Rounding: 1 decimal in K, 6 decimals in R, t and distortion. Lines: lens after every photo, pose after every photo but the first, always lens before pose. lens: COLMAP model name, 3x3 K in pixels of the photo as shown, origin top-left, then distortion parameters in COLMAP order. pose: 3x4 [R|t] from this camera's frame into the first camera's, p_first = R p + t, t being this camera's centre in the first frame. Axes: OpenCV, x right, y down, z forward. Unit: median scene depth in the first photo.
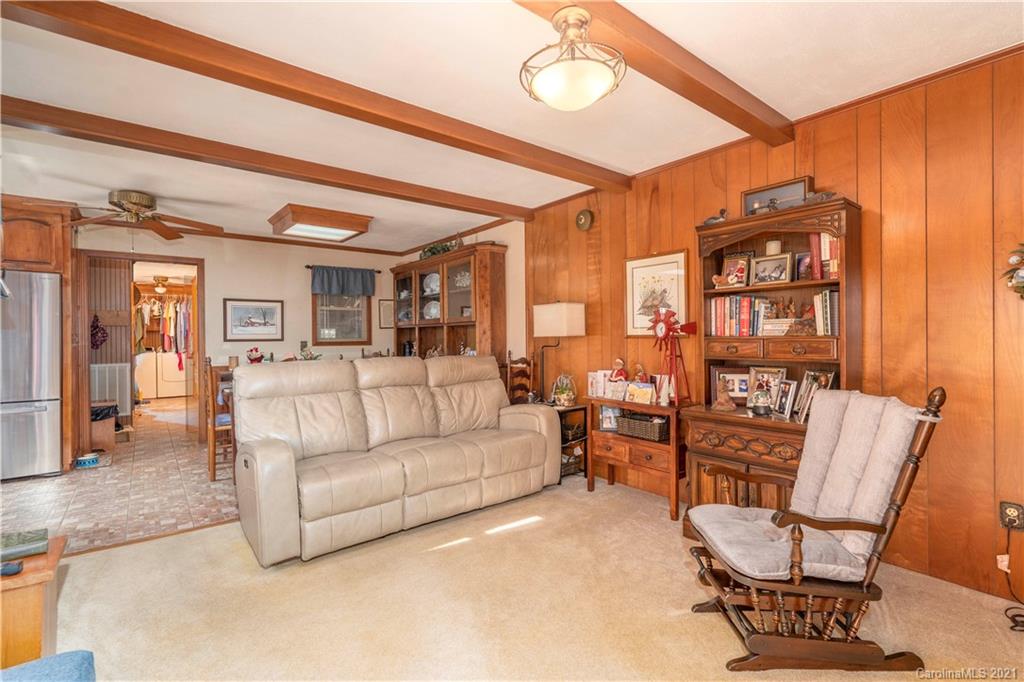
lens RADIAL K [[469.1, 0, 512.0], [0, 469.1, 341.0], [0, 0, 1]] dist [-0.001705, -0.000034]
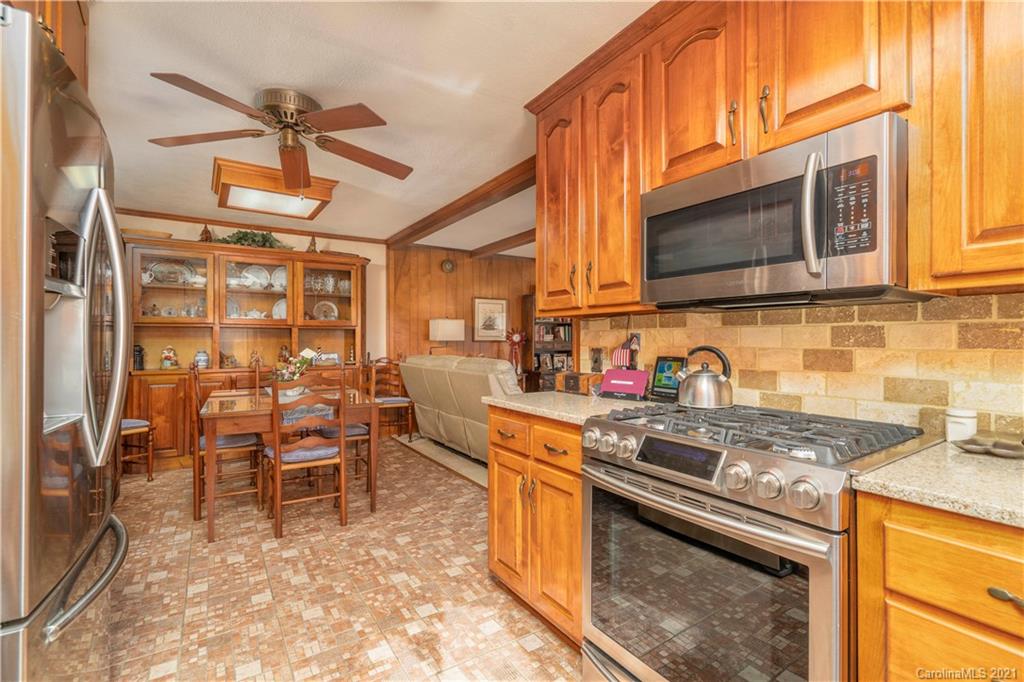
lens RADIAL K [[469.1, 0, 512.0], [0, 469.1, 341.0], [0, 0, 1]] dist [-0.001705, -0.000034]
pose [[0.089778, 0.010850, 0.995903, -1.703737], [0.007267, 0.999907, -0.011549, 0.013405], [-0.995935, 0.008274, 0.089691, 0.812169]]
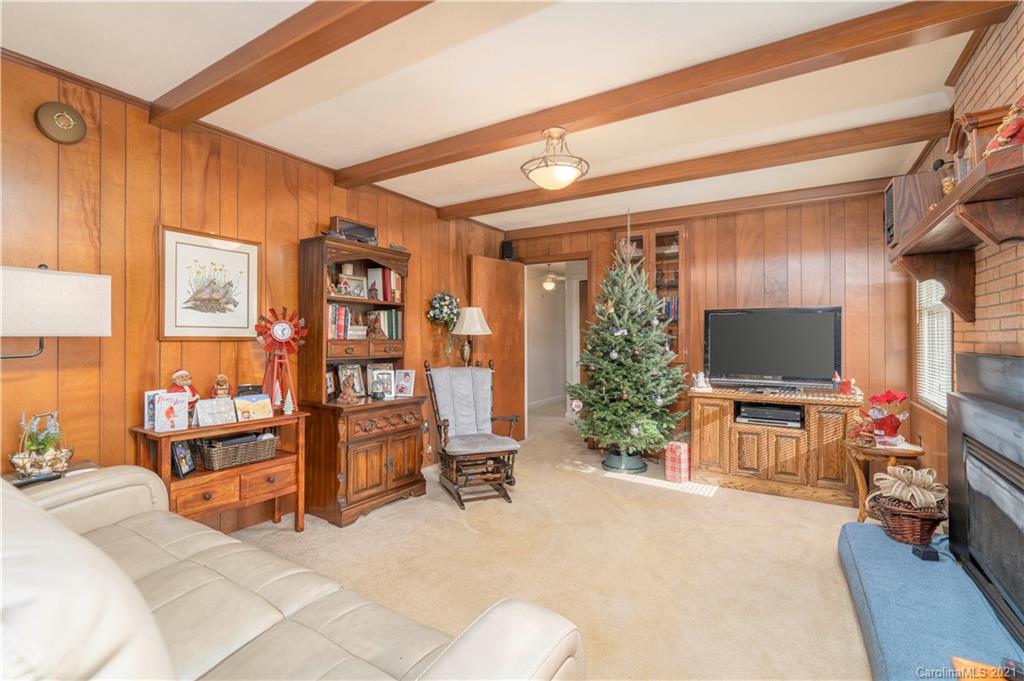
lens RADIAL K [[469.1, 0, 512.0], [0, 469.1, 340.5], [0, 0, 1]] dist [-0.001705, -0.000034]
pose [[-0.338893, 0.007903, 0.940792, -0.661893], [0.009318, 0.999944, -0.005044, 0.002159], [-0.940779, 0.007057, -0.338948, 0.868469]]
